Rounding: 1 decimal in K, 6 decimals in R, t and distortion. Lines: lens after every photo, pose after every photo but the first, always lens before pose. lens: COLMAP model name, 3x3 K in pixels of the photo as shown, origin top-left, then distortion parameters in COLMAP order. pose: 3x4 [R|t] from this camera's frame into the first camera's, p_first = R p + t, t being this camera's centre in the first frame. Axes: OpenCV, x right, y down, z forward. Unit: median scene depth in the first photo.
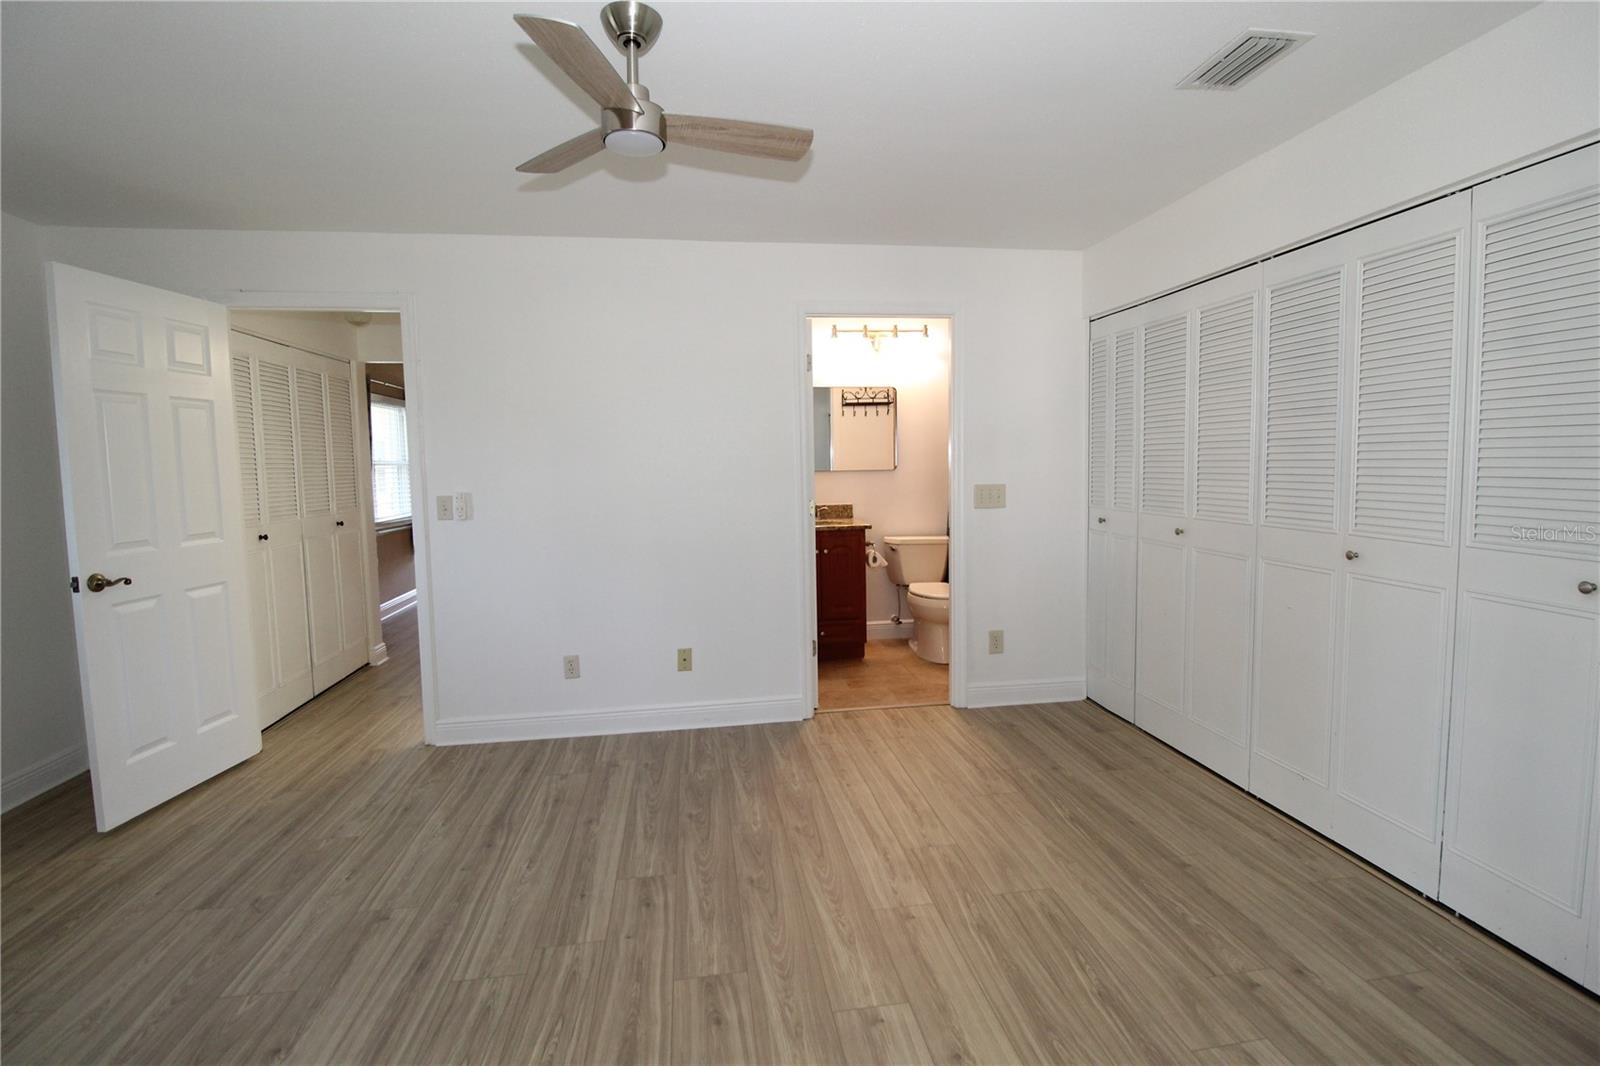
lens RADIAL K [[739.3, 0, 803.3], [0, 739.3, 522.6], [0, 0, 1]] dist [-0.005971, -0.009294]
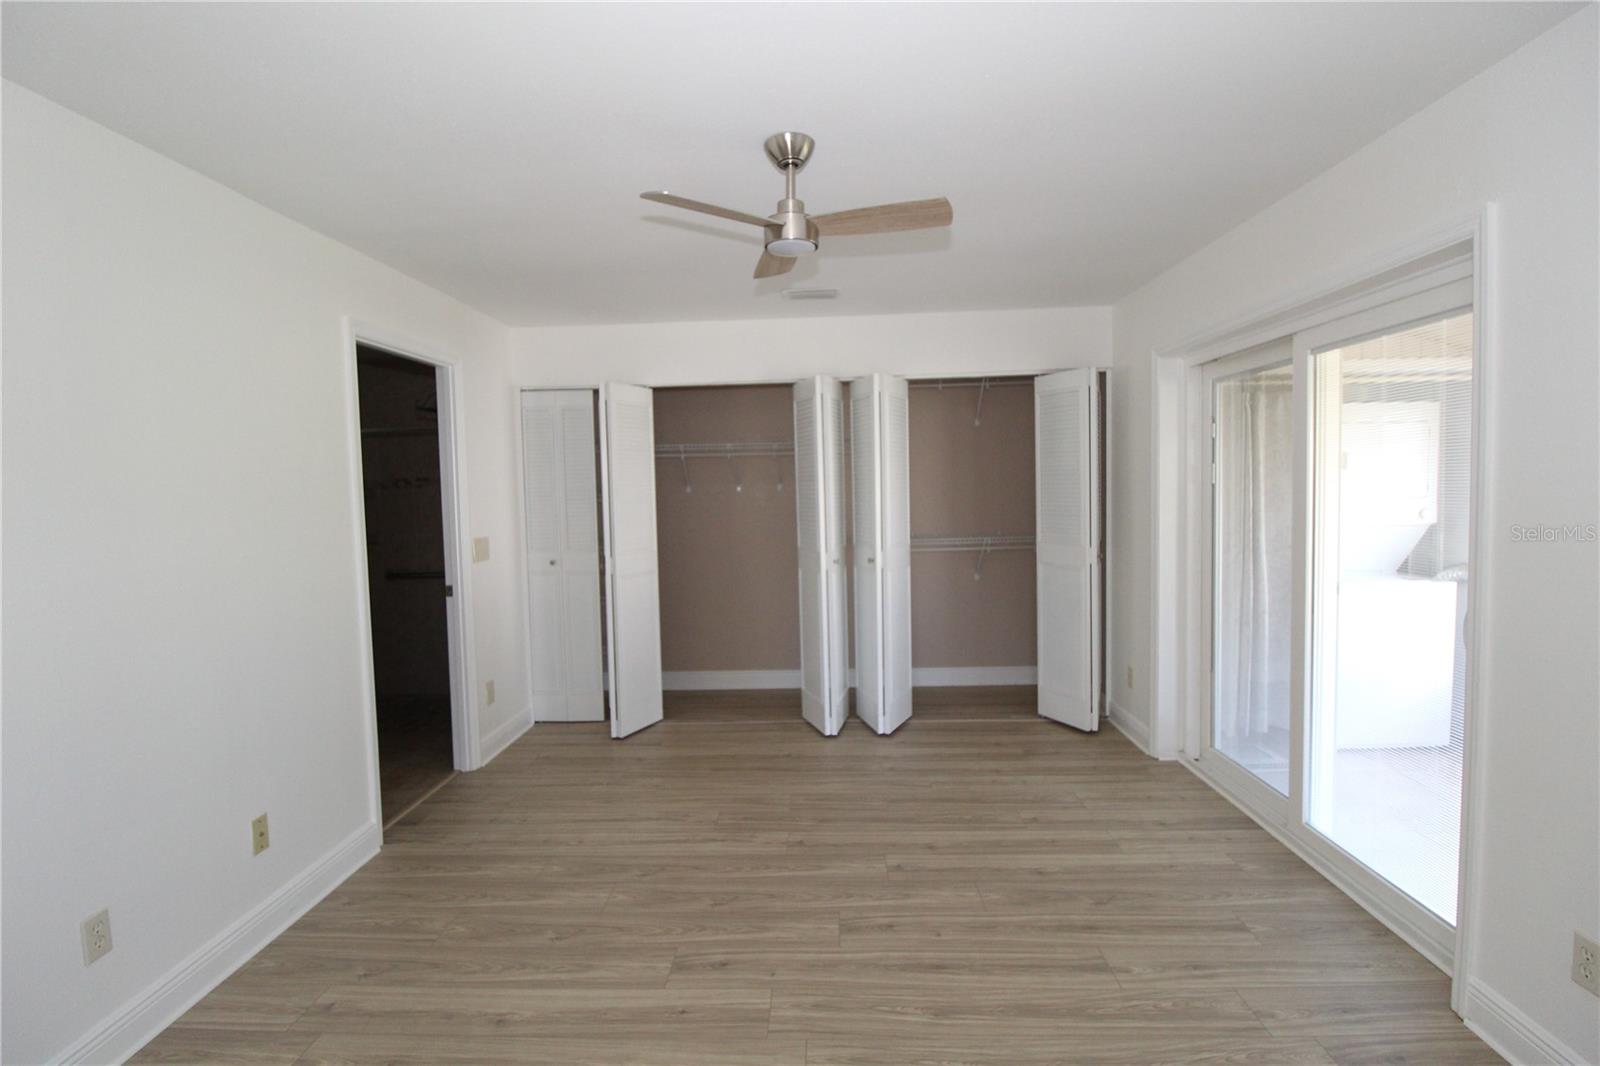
lens RADIAL K [[739.3, 0, 806.2], [0, 739.3, 532.5], [0, 0, 1]] dist [-0.005971, -0.009294]
pose [[0.182054, -0.048886, 0.982073, -1.004511], [0.098085, 0.994685, 0.031331, -0.070566], [-0.978384, 0.090622, 0.185881, 0.579253]]
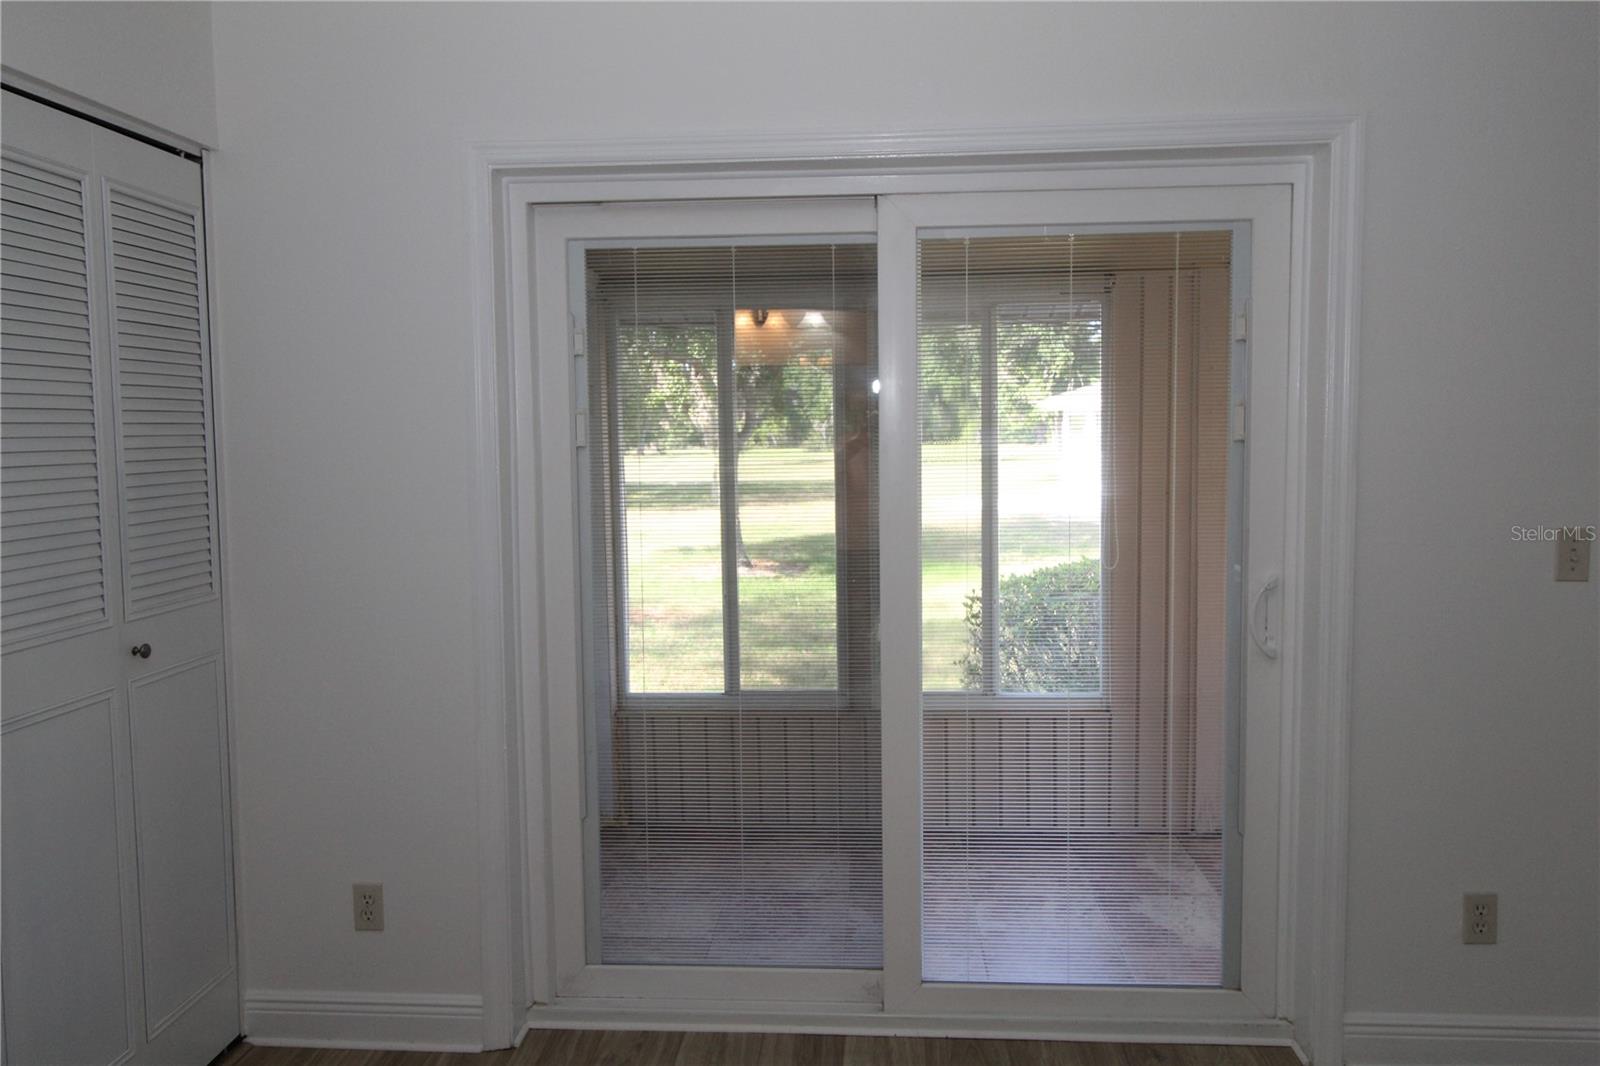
lens RADIAL K [[1197.3, 0, 809.1], [0, 1197.3, 532.7], [0, 0, 1]] dist [0.016711, -0.008222]
pose [[-0.976337, 0.008919, 0.216069, 0.054567], [0.044745, 0.985860, 0.161490, -0.137851], [-0.211573, 0.167336, -0.962931, 1.139727]]
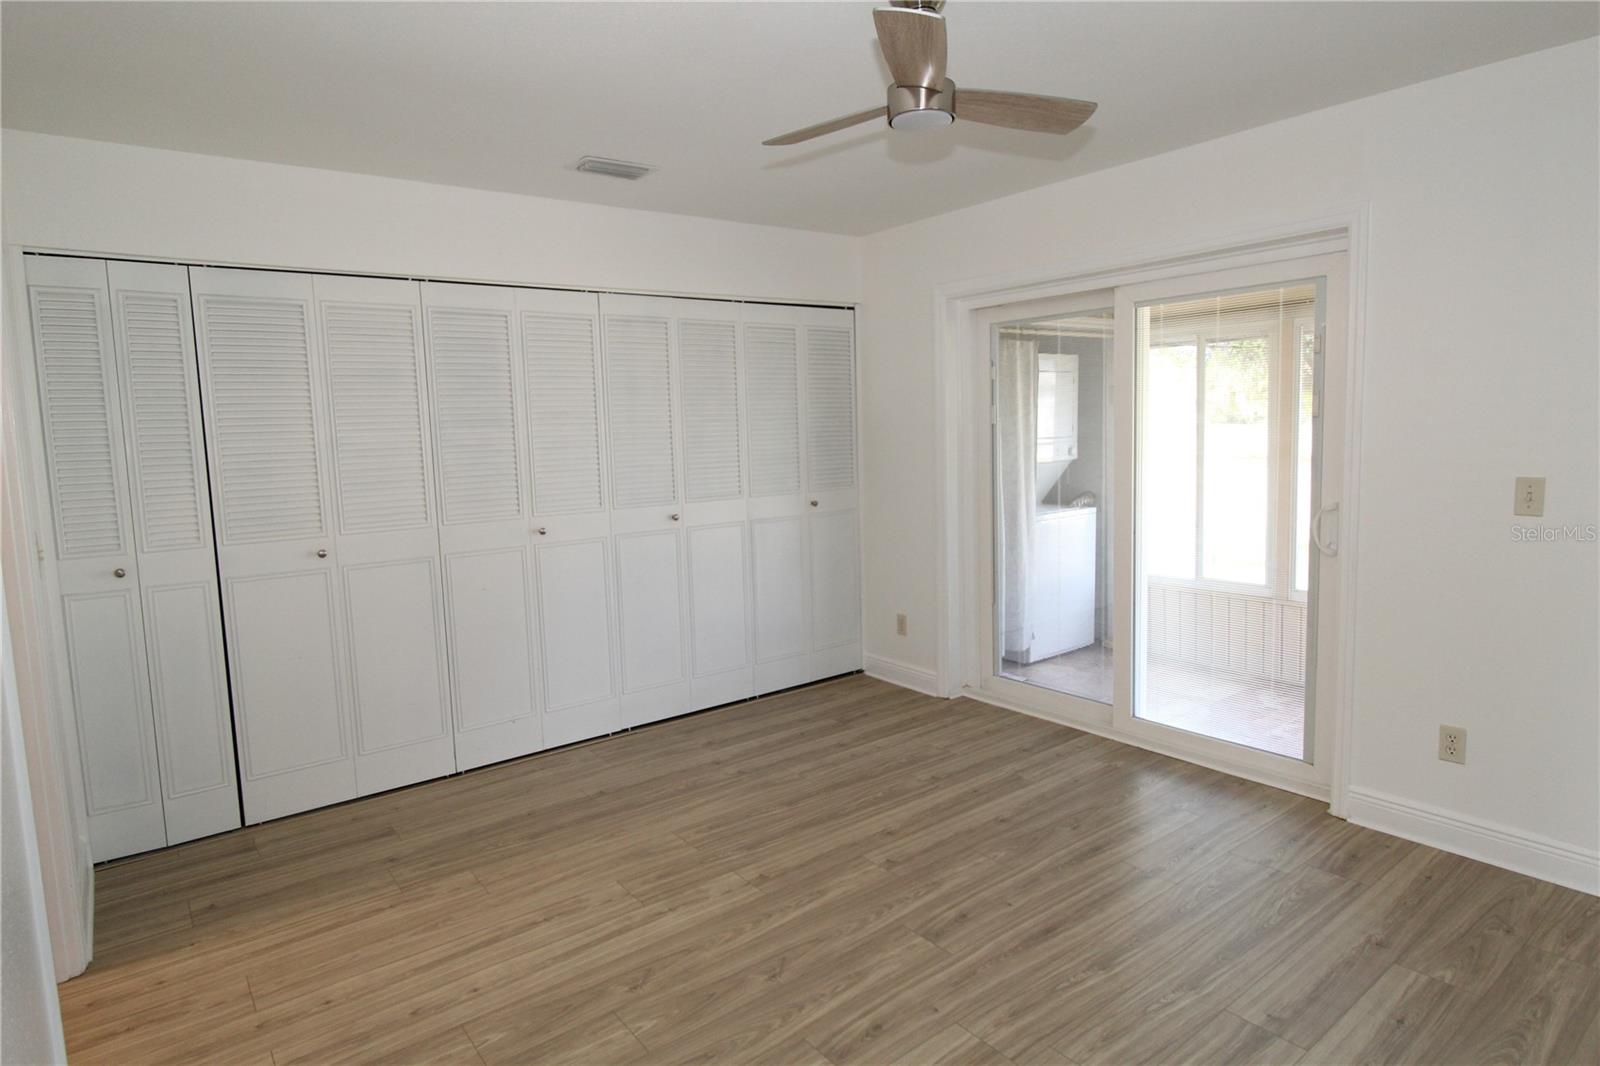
lens RADIAL K [[889.3, 0, 802.9], [0, 889.3, 532.5], [0, 0, 1]] dist [0.001888, -0.007007]
pose [[-0.488312, -0.073920, 0.869533, -0.844454], [0.108350, 0.983561, 0.144460, -0.127454], [-0.865917, 0.164756, -0.472275, 1.263364]]
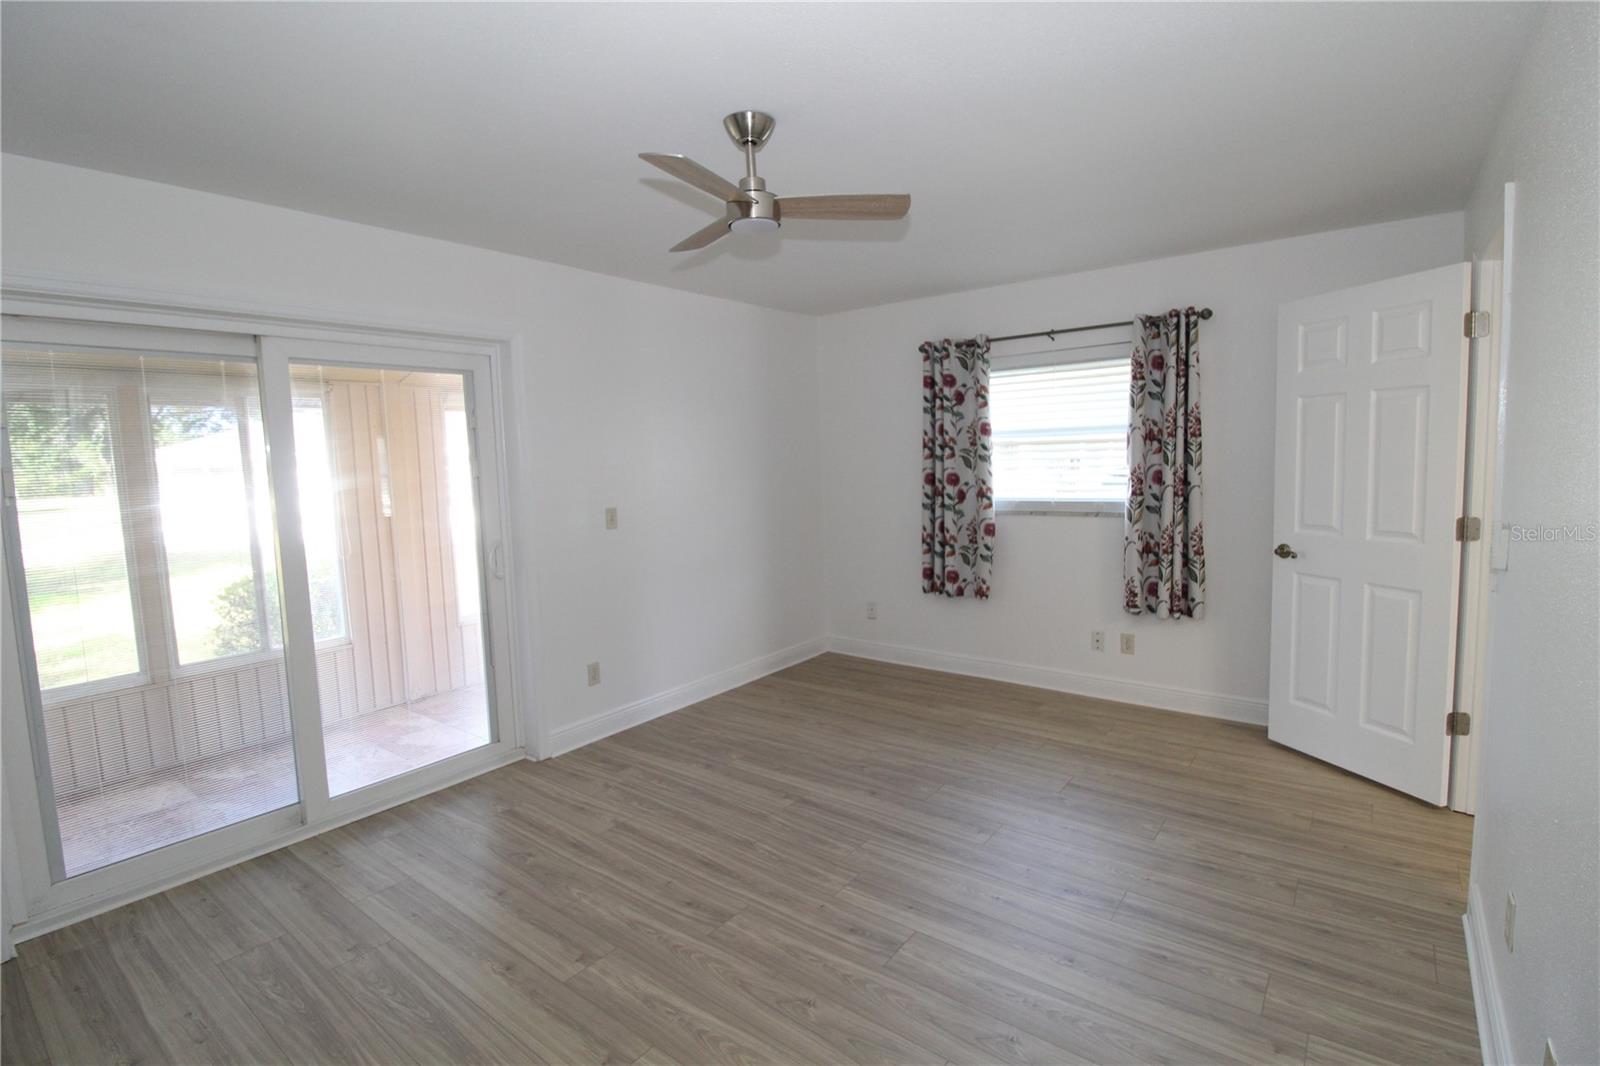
lens RADIAL K [[739.3, 0, 802.6], [0, 739.3, 528.8], [0, 0, 1]] dist [-0.005971, -0.009294]
pose [[-0.724024, 0.106822, -0.681453, 0.412027], [-0.011435, 0.985941, 0.166702, -0.167306], [0.689680, 0.128488, -0.712623, 1.414259]]
